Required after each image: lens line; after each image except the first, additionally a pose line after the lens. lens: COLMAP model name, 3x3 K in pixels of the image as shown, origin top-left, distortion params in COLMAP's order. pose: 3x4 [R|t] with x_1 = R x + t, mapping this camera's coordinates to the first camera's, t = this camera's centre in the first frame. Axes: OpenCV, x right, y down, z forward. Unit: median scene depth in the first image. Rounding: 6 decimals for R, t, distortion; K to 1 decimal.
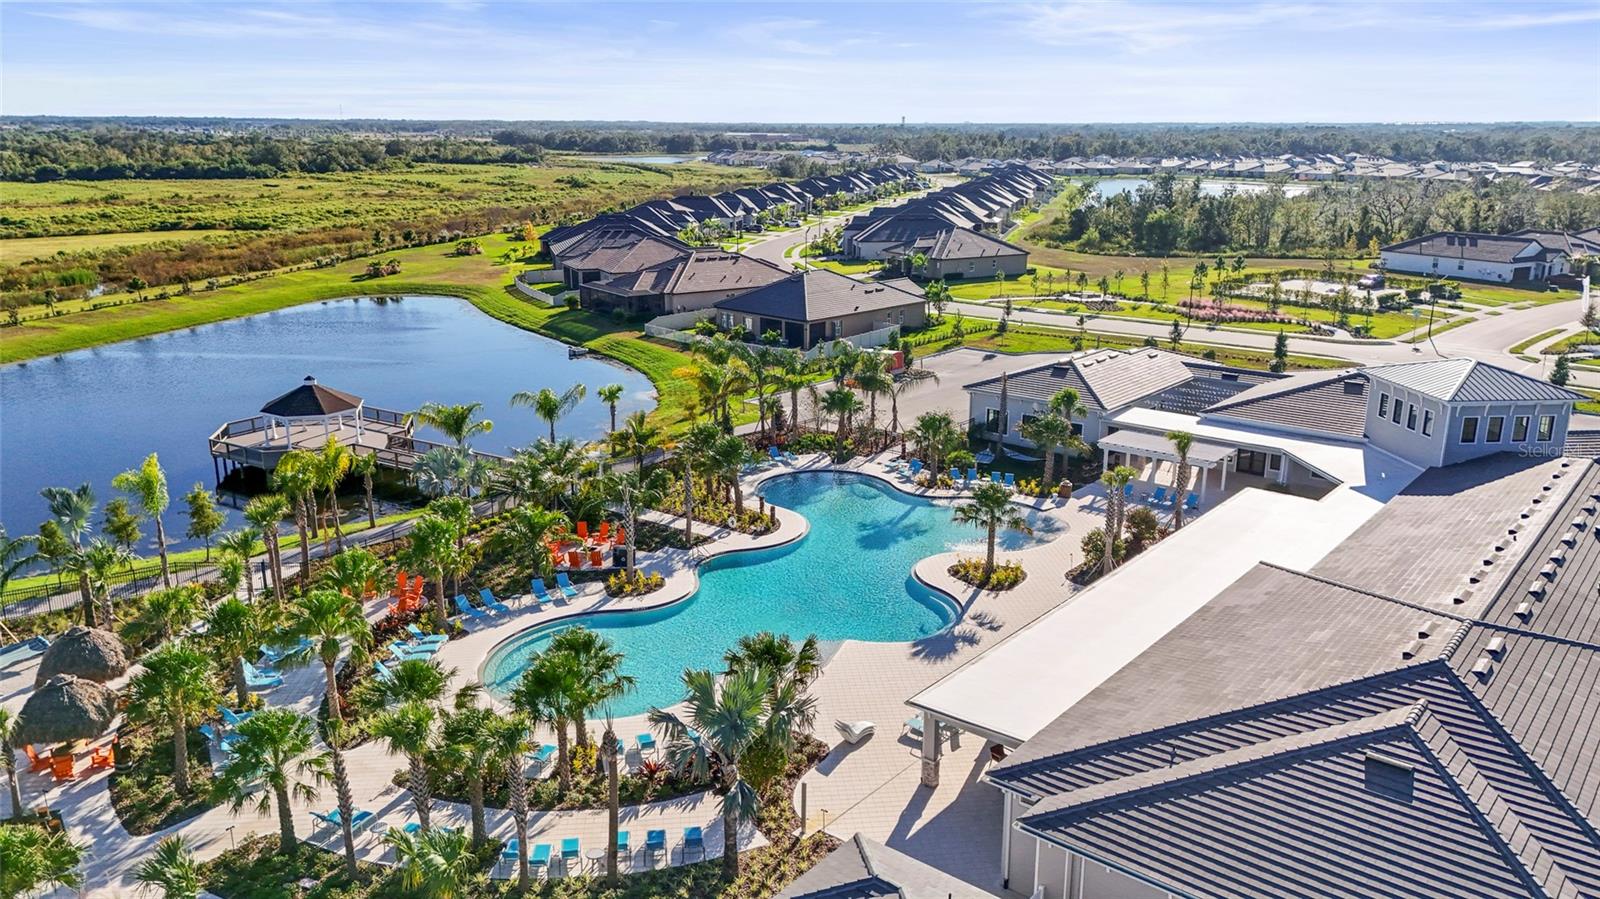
lens RADIAL K [[1205.3, 0, 800.0], [0, 1205.3, 449.5], [0, 0, 1]] dist [0.119471, -0.113809]
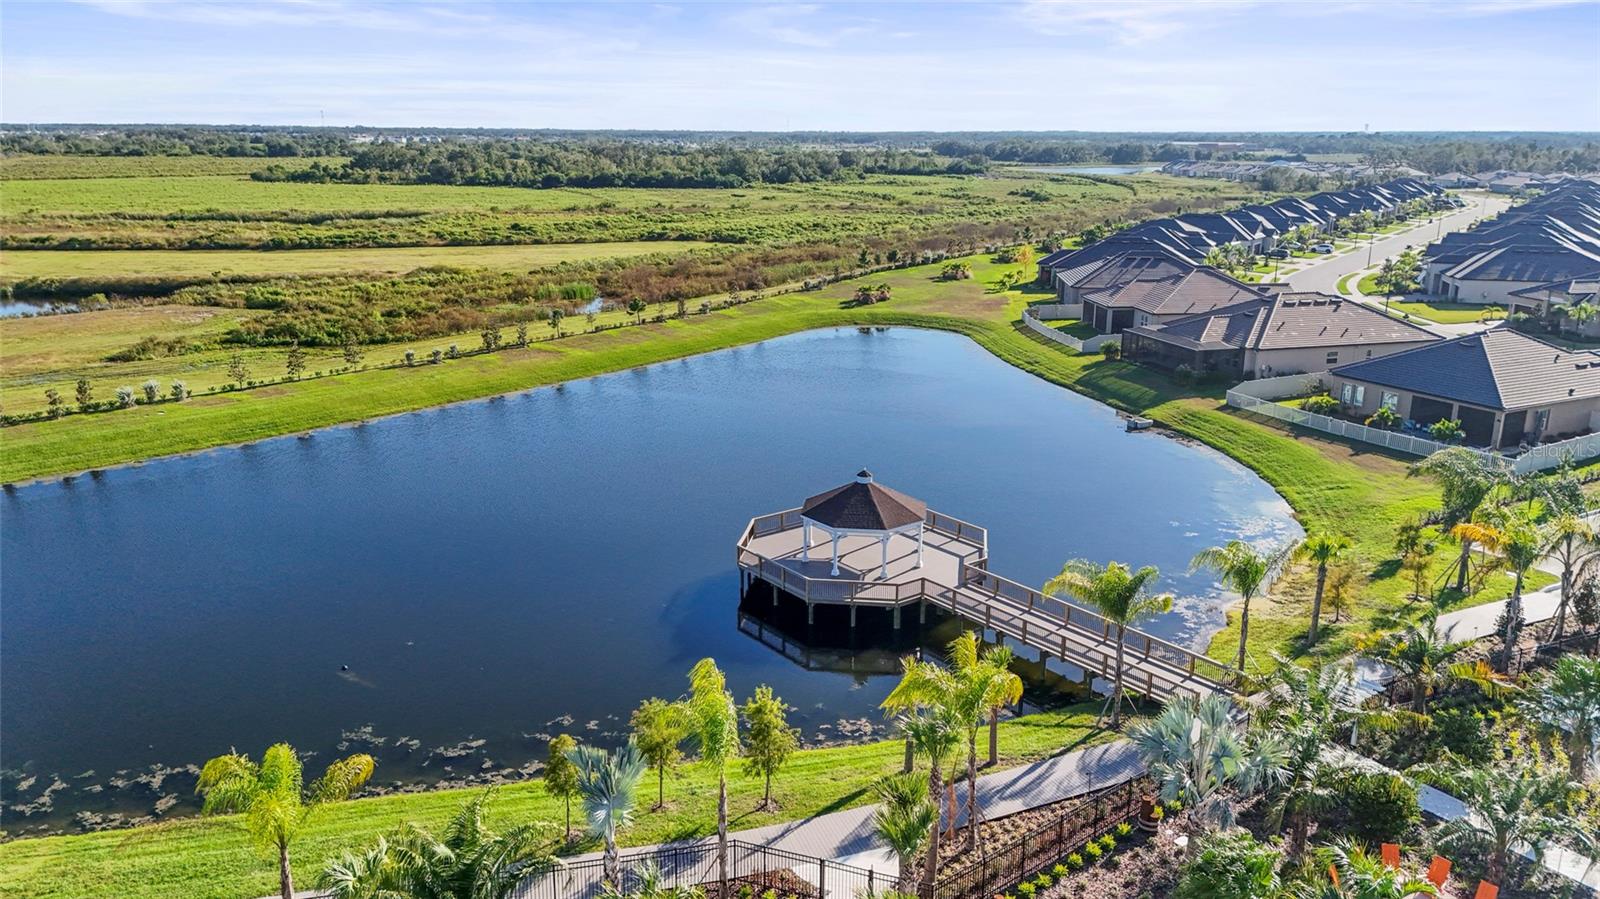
lens RADIAL K [[1205.3, 0, 800.0], [0, 1205.3, 449.5], [0, 0, 1]] dist [0.119471, -0.113809]
pose [[0.944574, 0.089269, -0.315930, -0.064477], [-0.091798, 0.995754, 0.006899, -0.022844], [0.315205, 0.022485, 0.948757, 0.092570]]
